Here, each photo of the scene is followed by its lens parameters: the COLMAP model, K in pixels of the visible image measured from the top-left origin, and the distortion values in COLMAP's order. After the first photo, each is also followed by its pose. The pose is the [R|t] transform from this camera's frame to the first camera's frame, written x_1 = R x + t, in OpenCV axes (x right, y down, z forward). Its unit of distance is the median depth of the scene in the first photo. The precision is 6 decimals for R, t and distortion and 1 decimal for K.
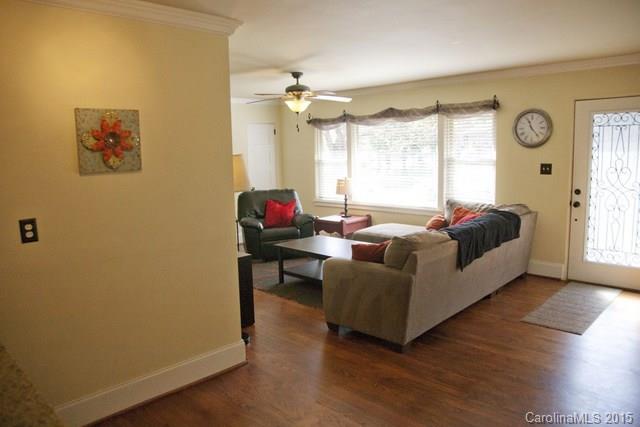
lens RADIAL K [[454.5, 0, 318.6], [0, 454.5, 212.5], [0, 0, 1]] dist [-0.067533, 0.004359]
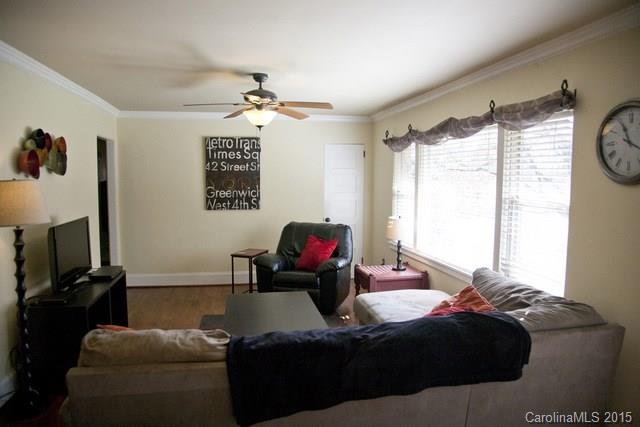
lens RADIAL K [[442.8, 0, 324.7], [0, 442.8, 196.5], [0, 0, 1]] dist [-0.028975, -0.002698]
pose [[0.832099, 0.058577, -0.551526, 0.403873], [-0.107221, 0.992638, -0.056339, -0.063467], [0.544165, 0.106014, 0.832253, 0.394965]]
